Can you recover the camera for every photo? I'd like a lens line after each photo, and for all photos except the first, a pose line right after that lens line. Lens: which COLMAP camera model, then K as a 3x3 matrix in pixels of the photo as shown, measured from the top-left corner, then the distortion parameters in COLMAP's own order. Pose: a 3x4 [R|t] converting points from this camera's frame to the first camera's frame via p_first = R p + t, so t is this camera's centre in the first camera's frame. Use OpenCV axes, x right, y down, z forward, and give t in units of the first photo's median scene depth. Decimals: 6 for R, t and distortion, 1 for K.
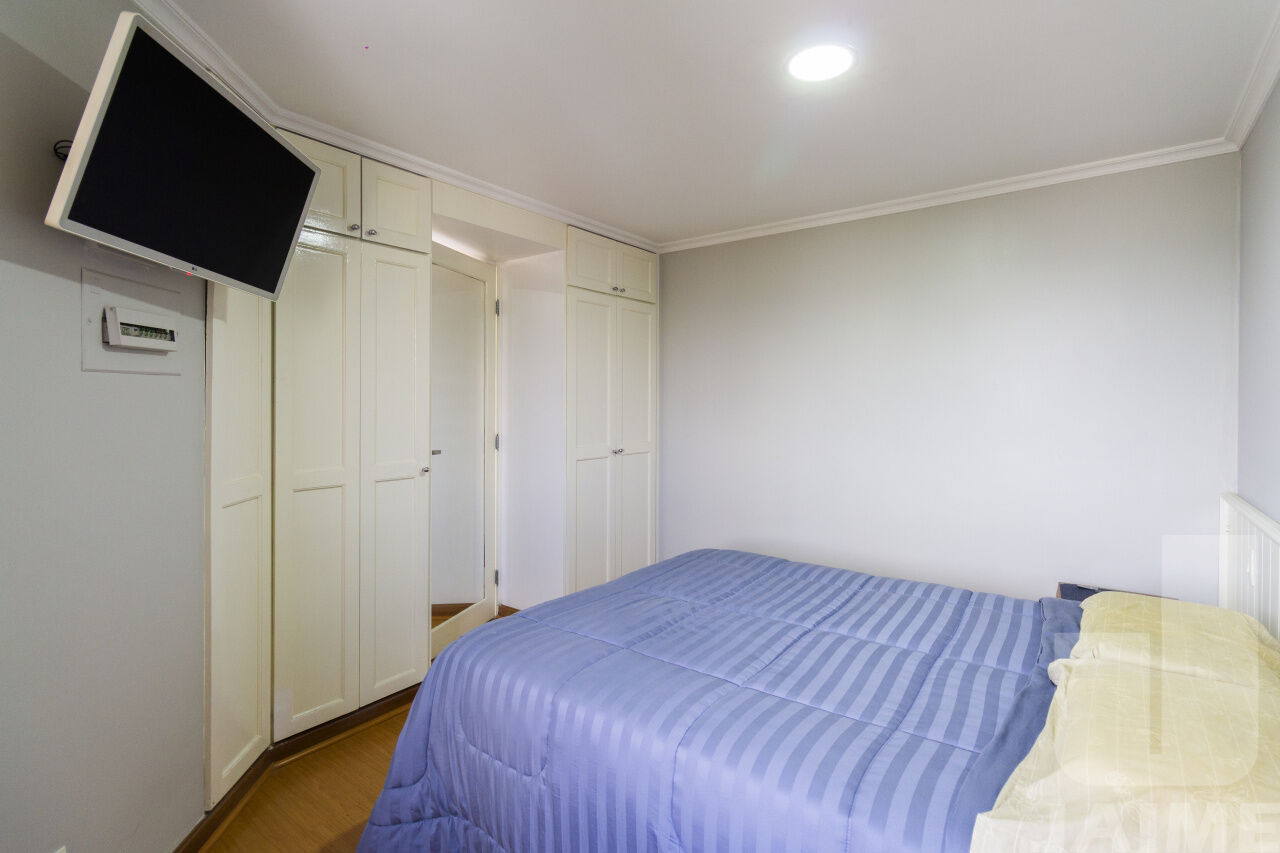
lens RADIAL K [[621.7, 0, 641.8], [0, 621.7, 400.2], [0, 0, 1]] dist [-0.000117, -0.000054]
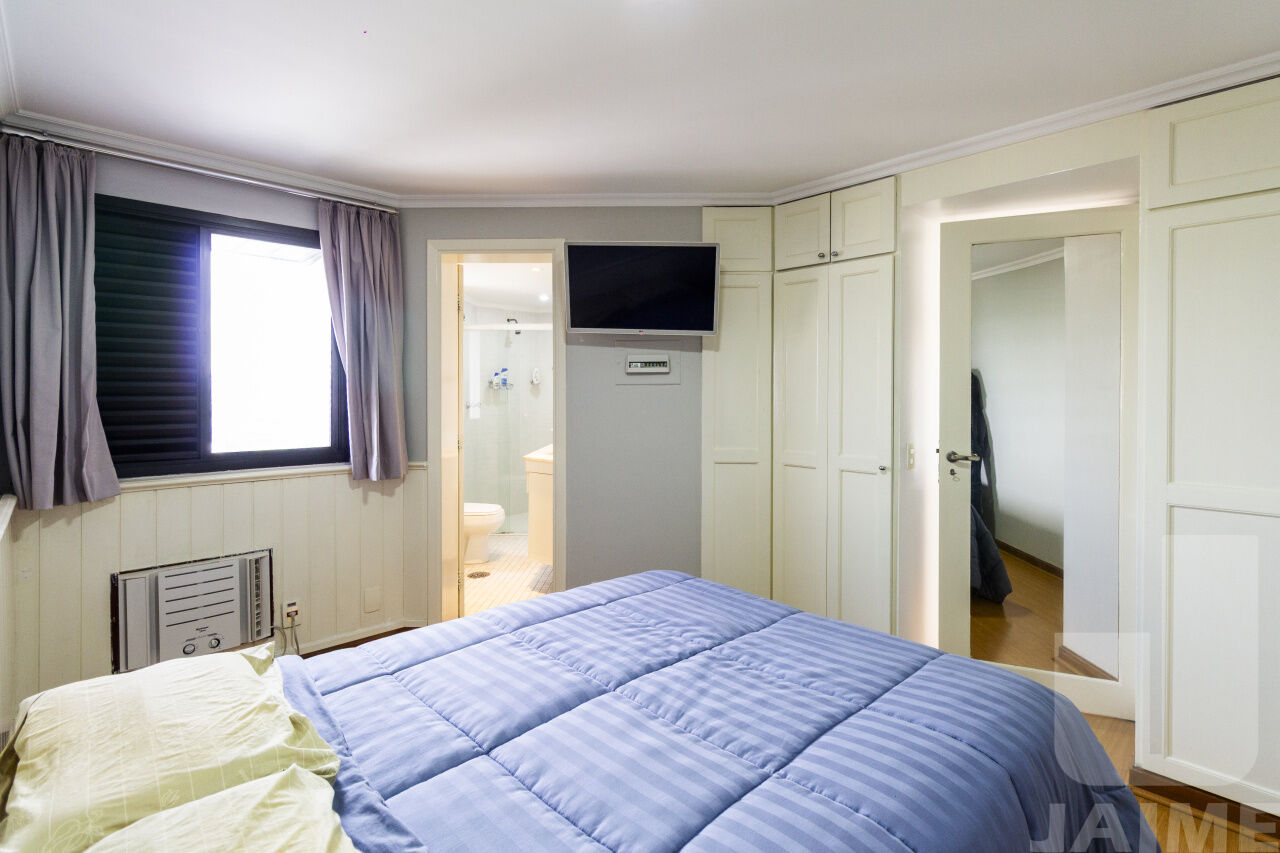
lens RADIAL K [[621.7, 0, 641.8], [0, 621.7, 400.2], [0, 0, 1]] dist [-0.000117, -0.000054]
pose [[-0.167904, 0.004320, -0.985794, 0.865239], [-0.002361, 0.999986, 0.004784, -0.001120], [0.985801, 0.003131, -0.167891, 0.939068]]
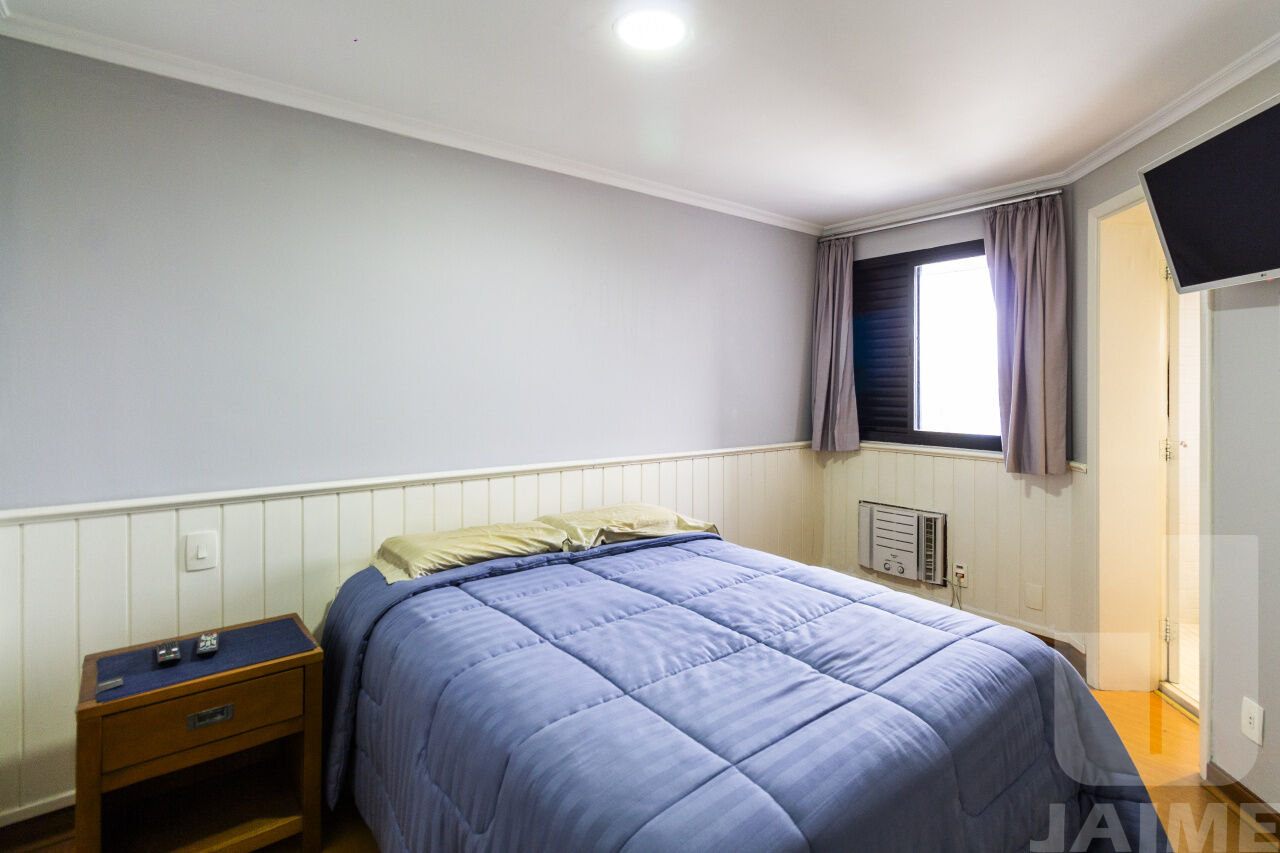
lens RADIAL K [[625.0, 0, 666.3], [0, 625.0, 386.9], [0, 0, 1]] dist [0.004291, 0.000913]
pose [[-0.969230, -0.008721, 0.246003, 0.026335], [-0.007907, 0.999960, 0.004297, -0.005635], [-0.246030, 0.002220, -0.969260, 1.657205]]
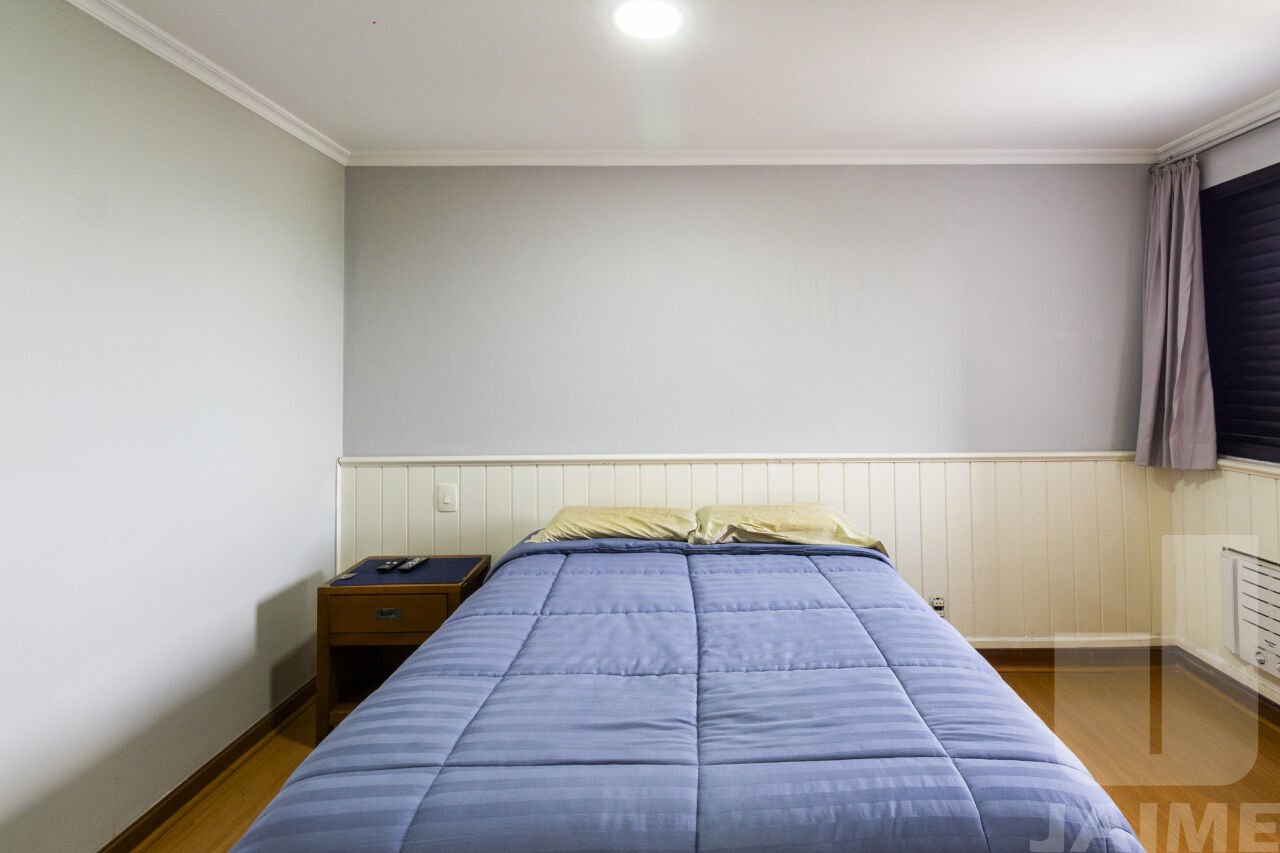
lens RADIAL K [[631.5, 0, 710.6], [0, 631.5, 354.2], [0, 0, 1]] dist [0.002106, 0.000514]
pose [[-0.604077, 0.024986, 0.796534, -0.438669], [0.002884, 0.999570, -0.029168, -0.008740], [-0.796921, -0.015323, -0.603889, 1.292791]]
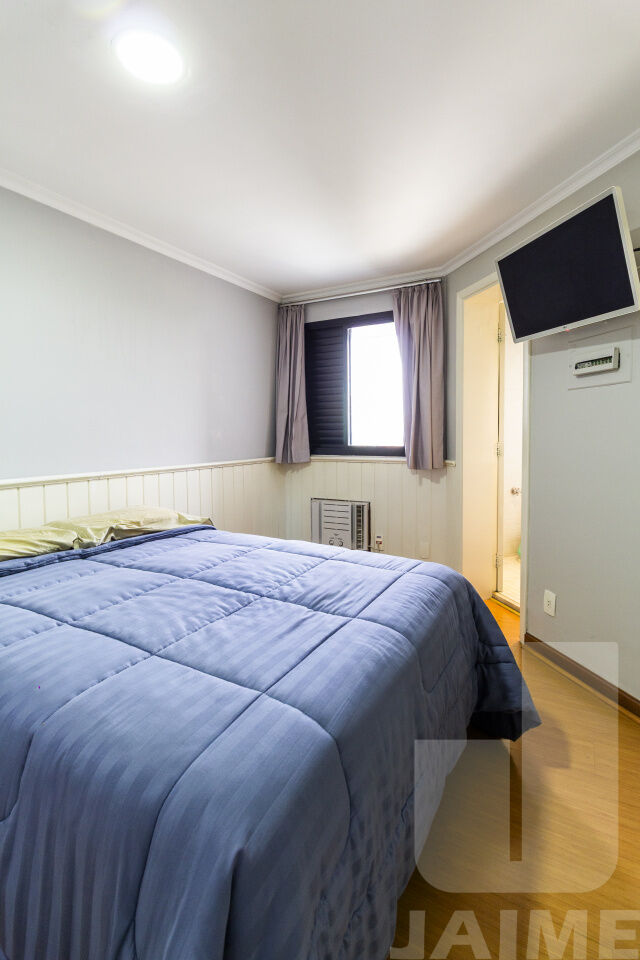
lens RADIAL K [[451.1, 0, 324.8], [0, 451.1, 455.3], [0, 0, 1]] dist [0.001460, 0.000453]
pose [[-0.992674, 0.009032, -0.120488, 0.087234], [0.003084, 0.998771, 0.049462, 0.062945], [0.120787, 0.048728, -0.991482, 1.561859]]
